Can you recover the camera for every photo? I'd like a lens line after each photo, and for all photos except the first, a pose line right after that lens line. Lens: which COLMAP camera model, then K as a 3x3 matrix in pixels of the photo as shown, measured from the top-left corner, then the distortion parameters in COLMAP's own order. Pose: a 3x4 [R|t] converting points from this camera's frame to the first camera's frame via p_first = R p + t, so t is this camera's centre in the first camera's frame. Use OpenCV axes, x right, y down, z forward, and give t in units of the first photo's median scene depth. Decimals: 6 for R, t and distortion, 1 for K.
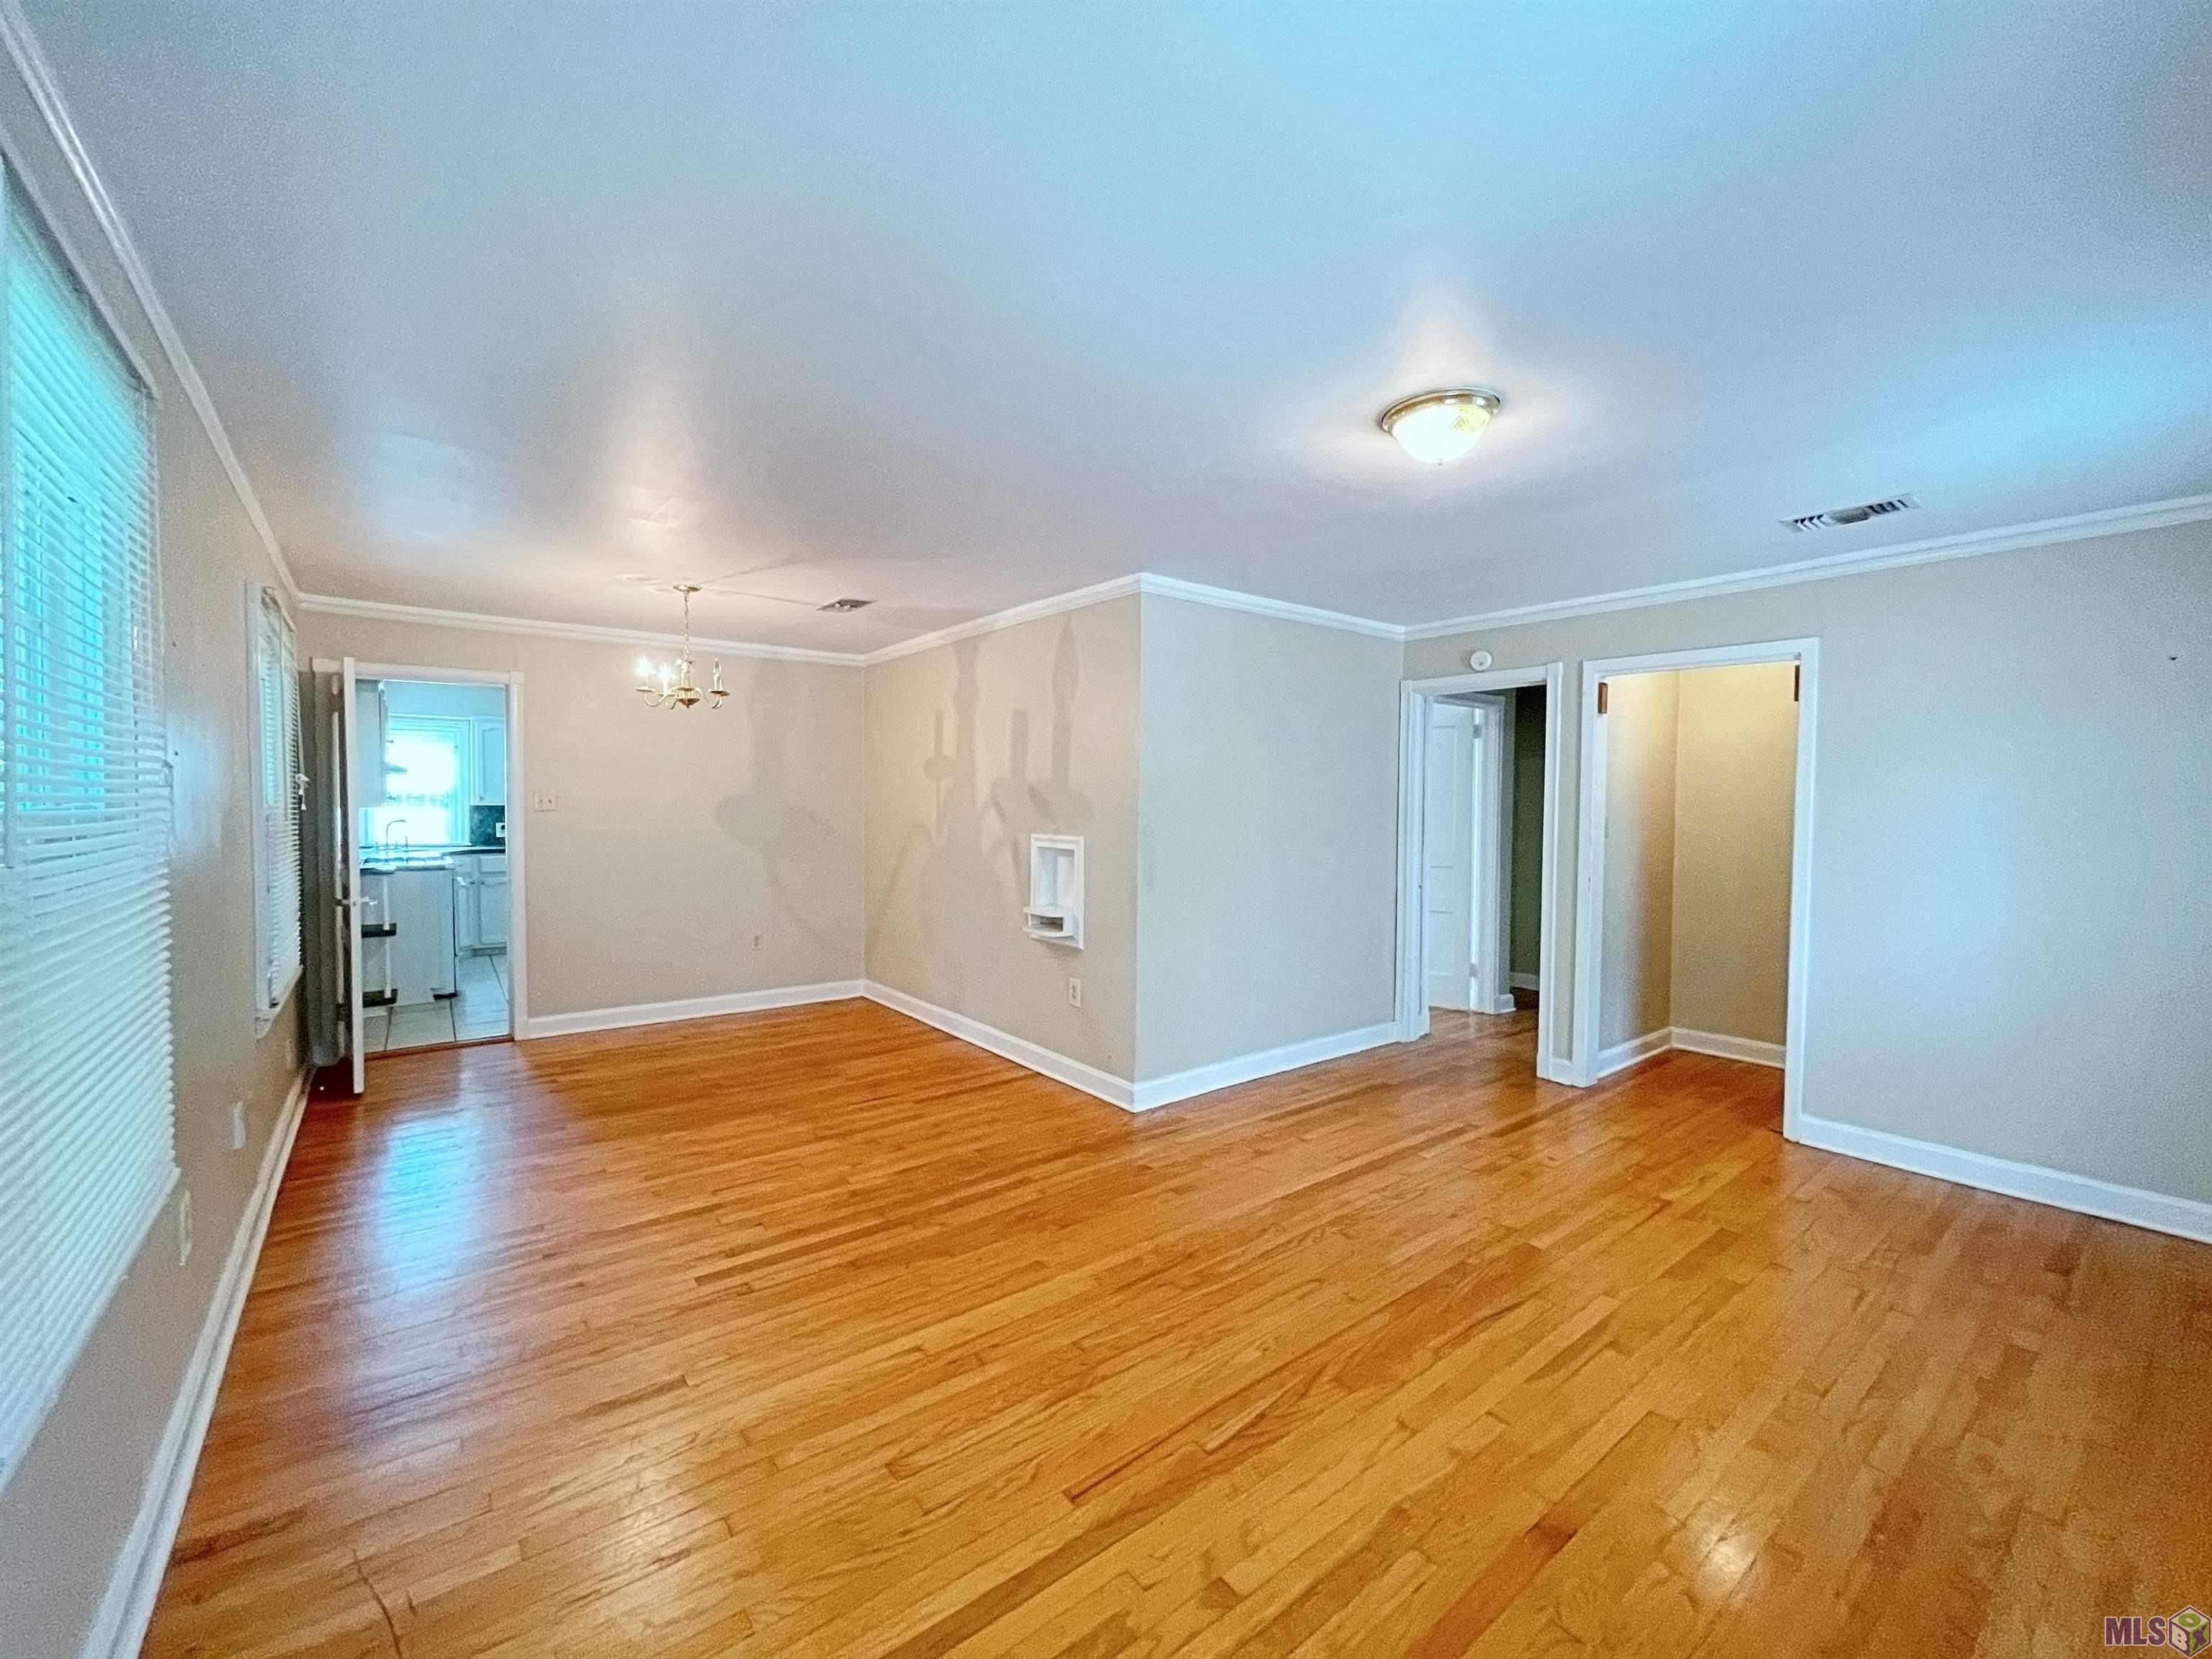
lens RADIAL K [[906.0, 0, 1114.5], [0, 906.0, 844.0], [0, 0, 1]] dist [0.006977, -0.000678]
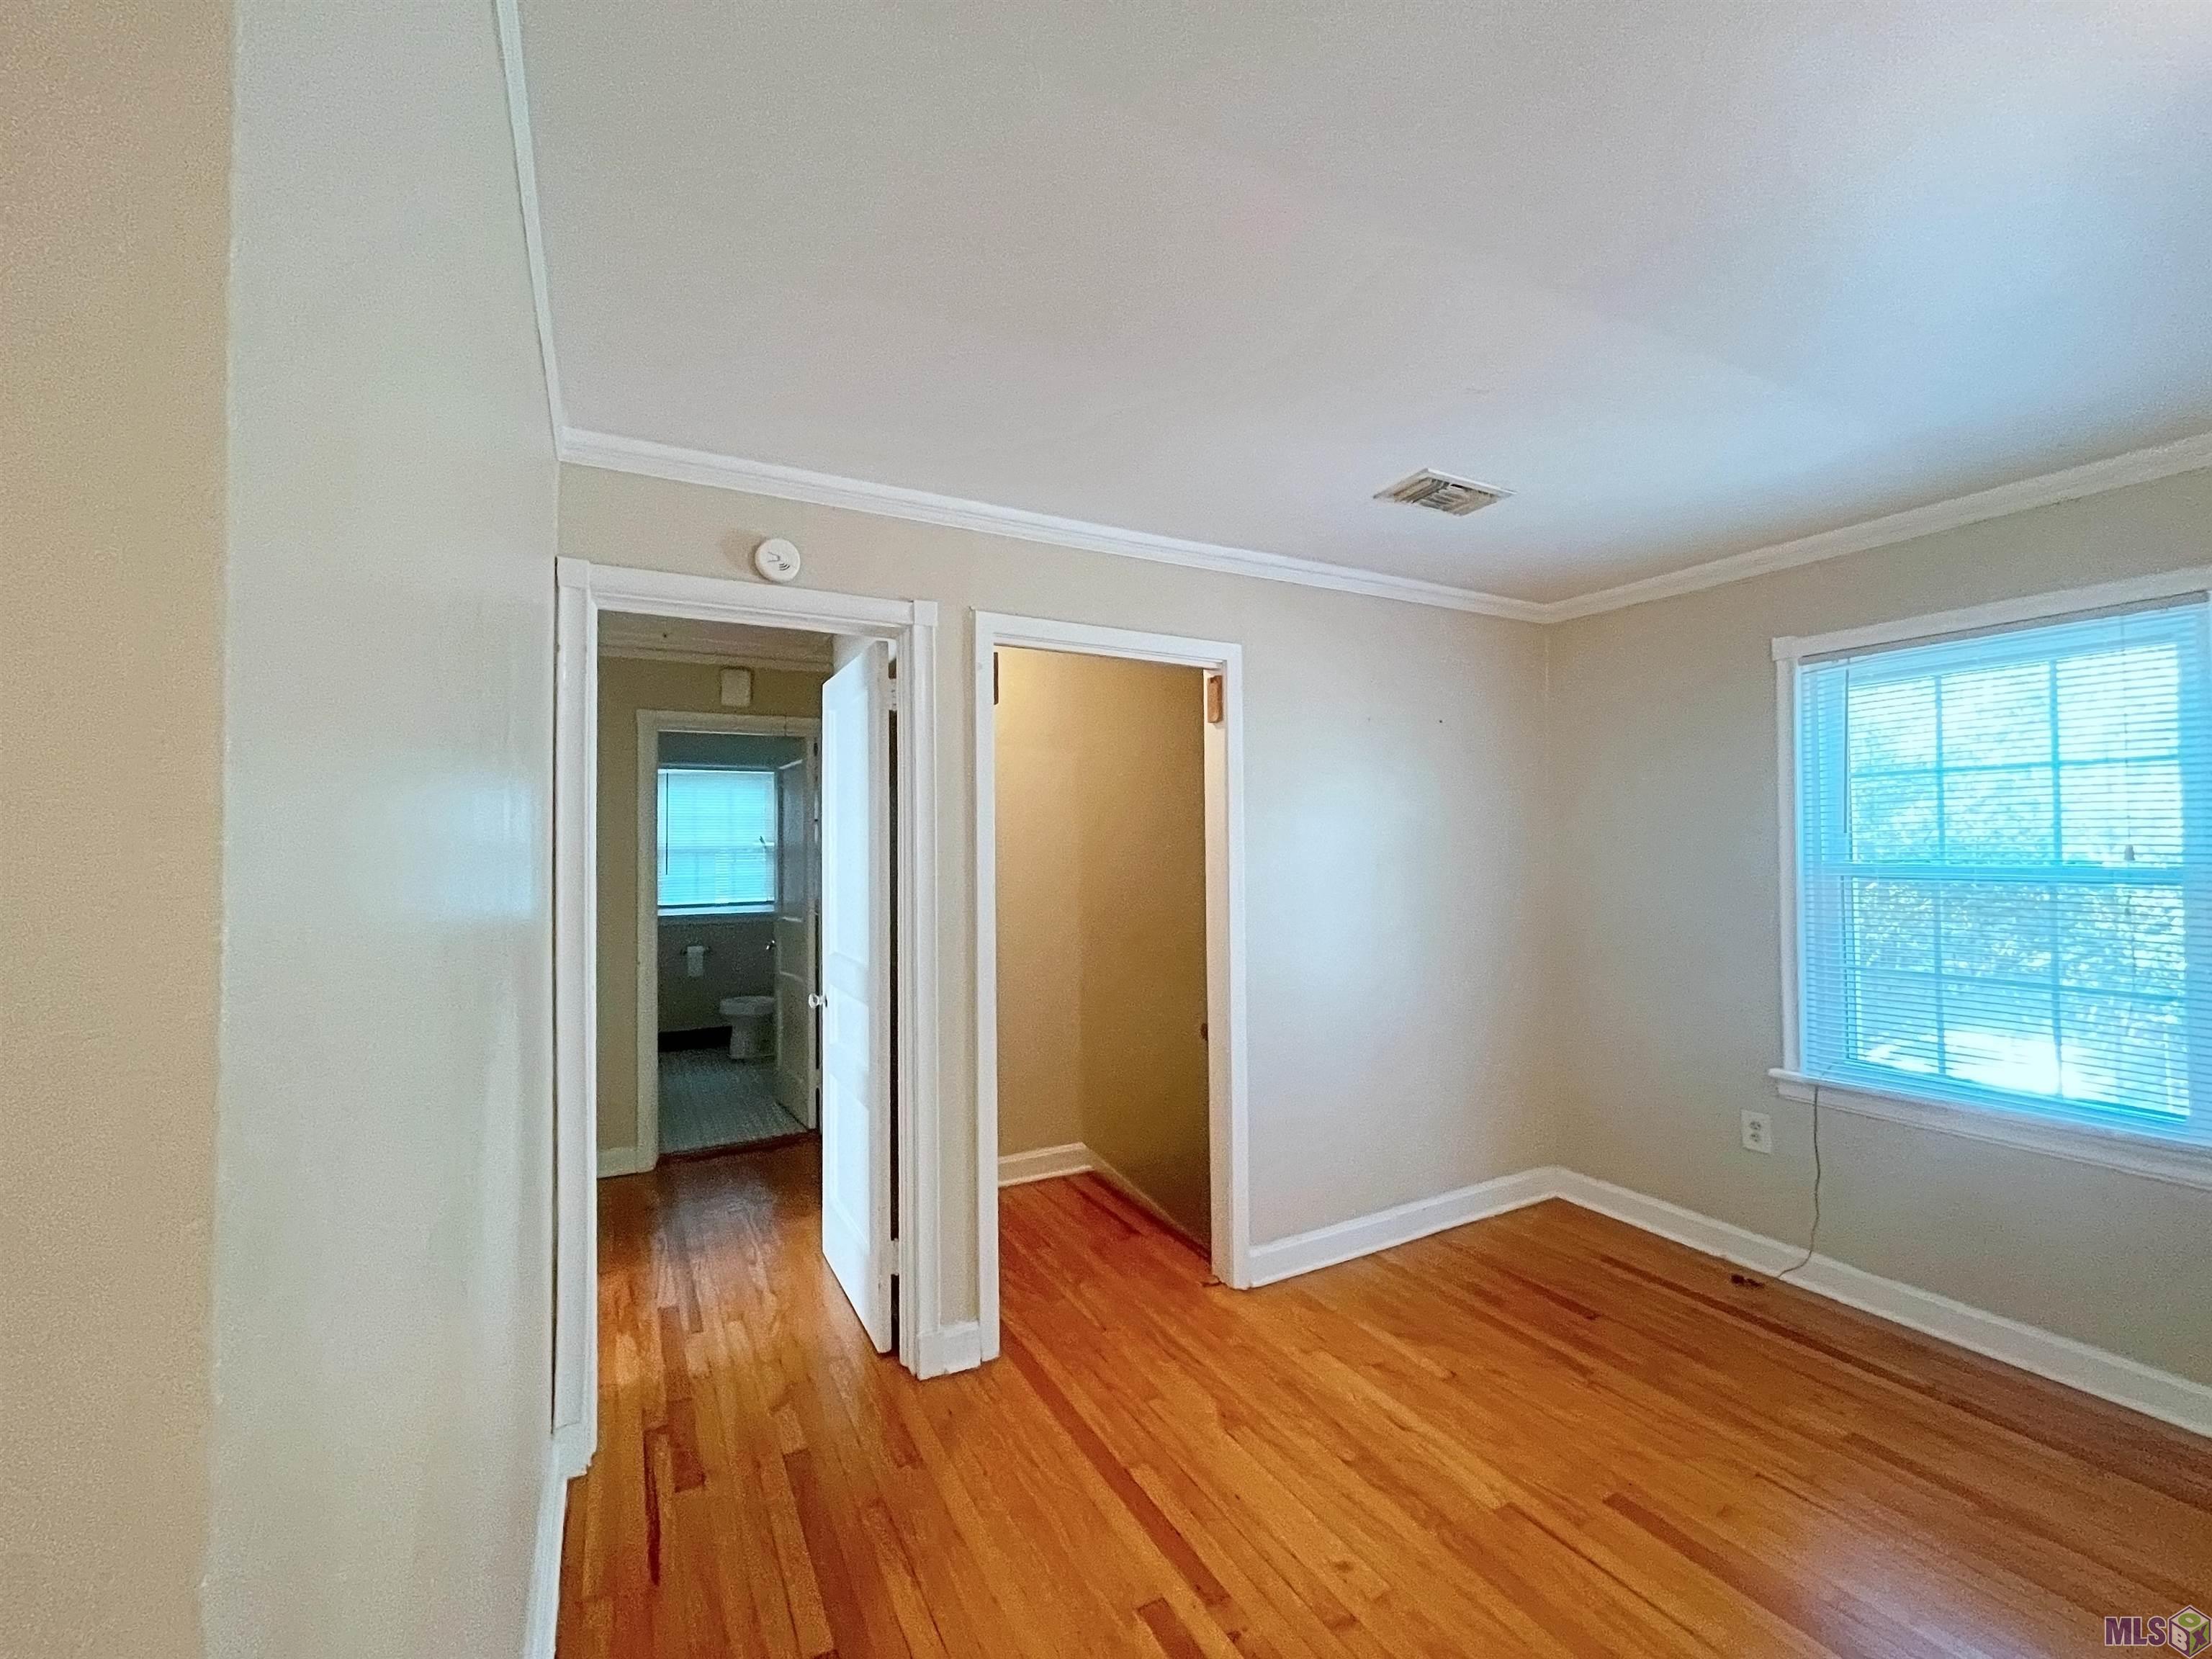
lens RADIAL K [[906.0, 0, 1102.8], [0, 906.0, 831.1], [0, 0, 1]] dist [0.006977, -0.000678]
pose [[0.170268, 0.003829, 0.985390, -0.040573], [0.044410, 0.998947, -0.011555, -0.058794], [-0.984397, 0.045729, 0.169918, 0.945771]]
